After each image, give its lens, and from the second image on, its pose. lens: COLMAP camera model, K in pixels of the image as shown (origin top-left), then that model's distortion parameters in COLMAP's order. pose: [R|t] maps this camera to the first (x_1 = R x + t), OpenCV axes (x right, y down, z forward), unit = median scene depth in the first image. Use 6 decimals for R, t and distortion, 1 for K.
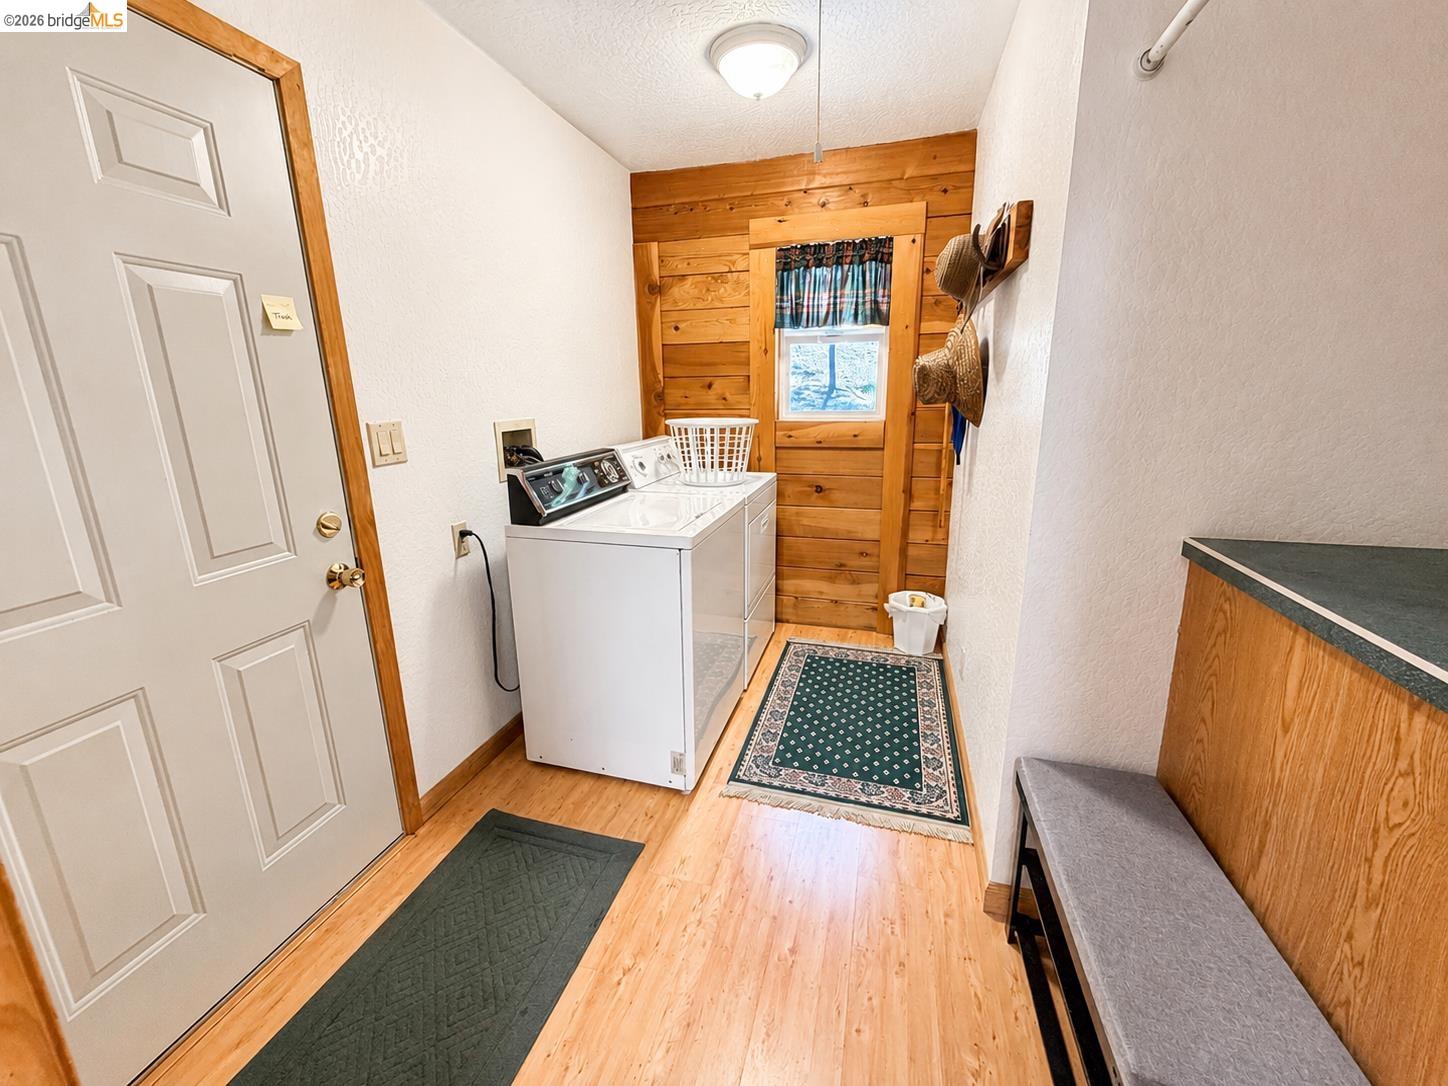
lens RADIAL K [[583.3, 0, 711.0], [0, 583.3, 533.7], [0, 0, 1]] dist [0.011401, -0.000279]
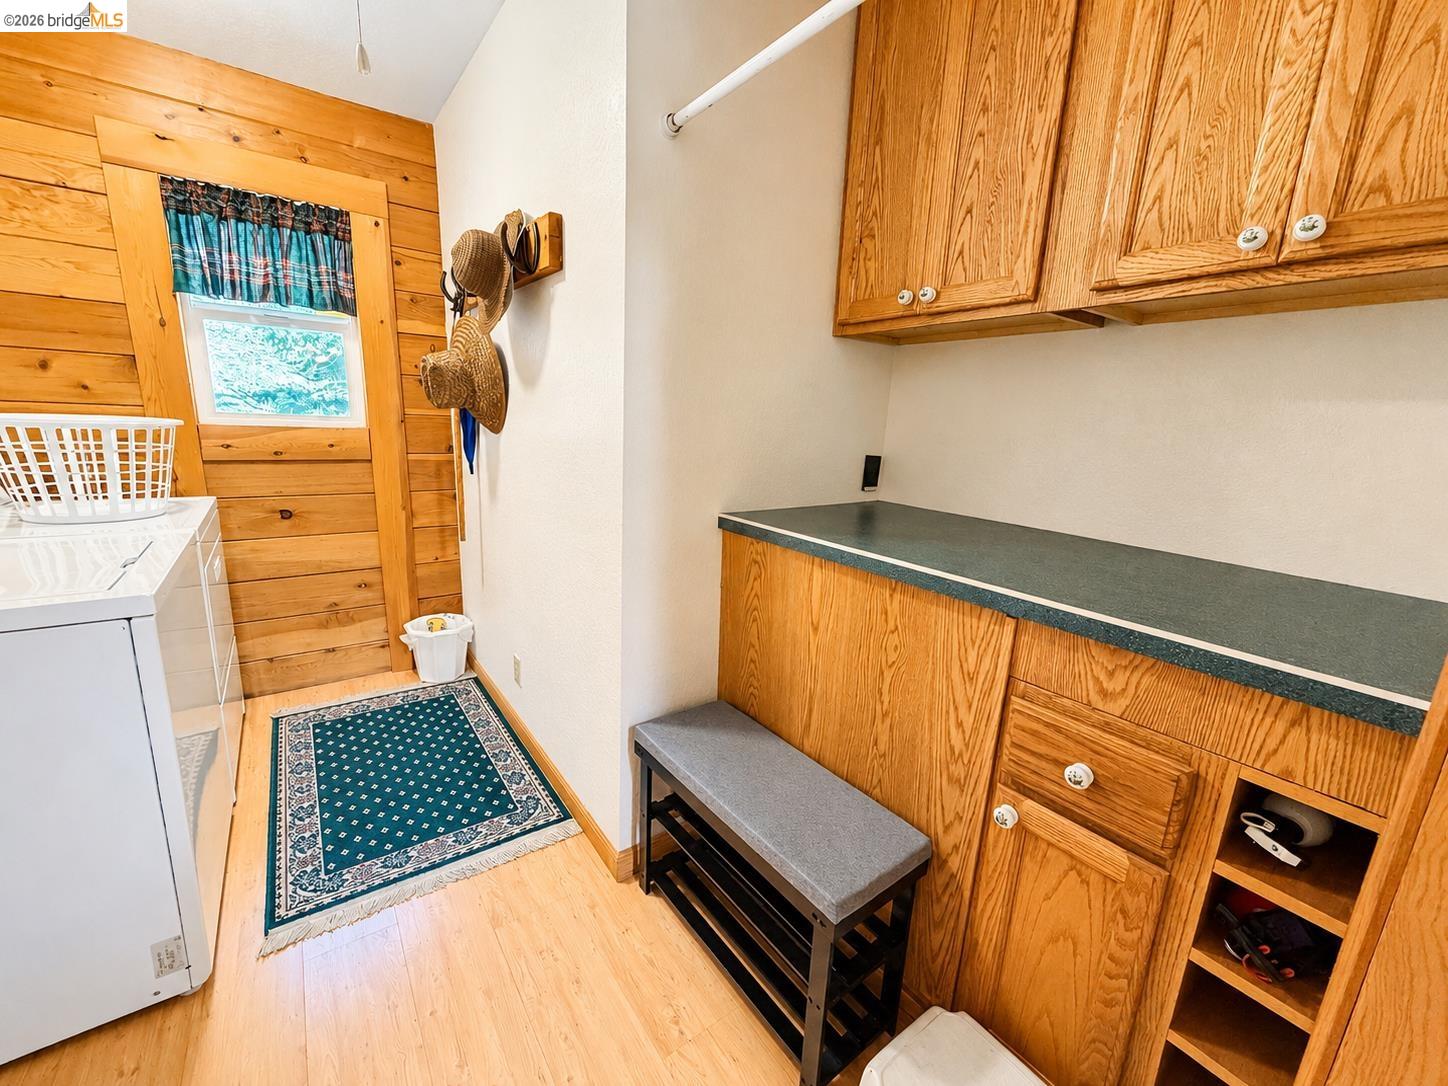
lens RADIAL K [[583.3, 0, 711.4], [0, 583.3, 549.4], [0, 0, 1]] dist [0.011401, -0.000279]
pose [[0.618137, -0.135484, 0.774306, -0.093562], [0.139313, 0.988323, 0.061716, 0.001215], [-0.773627, 0.069722, 0.629794, 0.083337]]
